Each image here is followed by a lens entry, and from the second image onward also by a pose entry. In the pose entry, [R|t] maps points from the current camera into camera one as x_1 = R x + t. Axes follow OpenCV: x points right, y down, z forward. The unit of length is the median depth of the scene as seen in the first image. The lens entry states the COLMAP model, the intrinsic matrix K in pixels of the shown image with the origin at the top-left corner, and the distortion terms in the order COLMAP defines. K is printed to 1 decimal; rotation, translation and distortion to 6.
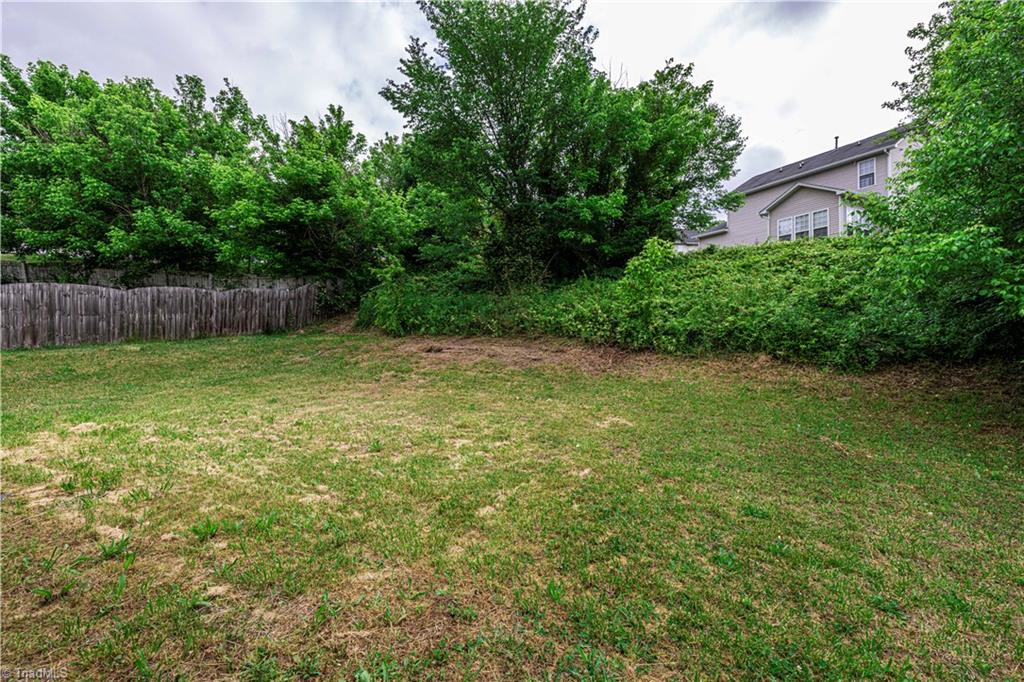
lens RADIAL K [[437.0, 0, 514.6], [0, 437.0, 325.2], [0, 0, 1]] dist [0.001631, -0.000504]
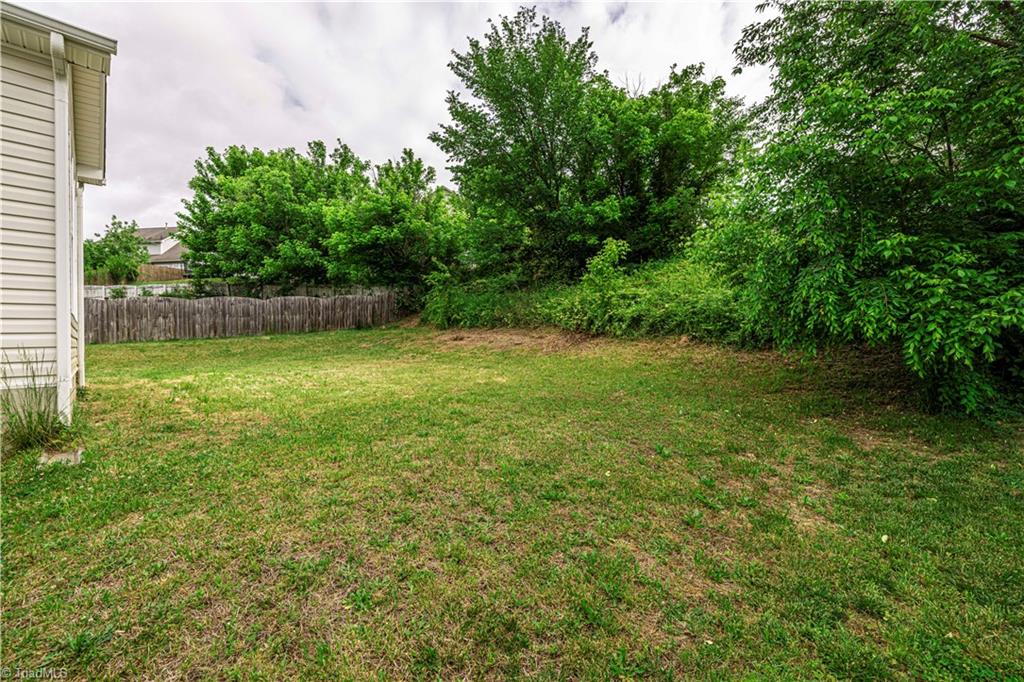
lens RADIAL K [[437.0, 0, 514.6], [0, 437.0, 325.2], [0, 0, 1]] dist [0.001631, -0.000504]
pose [[0.952773, -0.017061, -0.303203, 0.288059], [0.016883, 0.999852, -0.003207, 0.020320], [0.303213, -0.002063, 0.952921, -0.126191]]
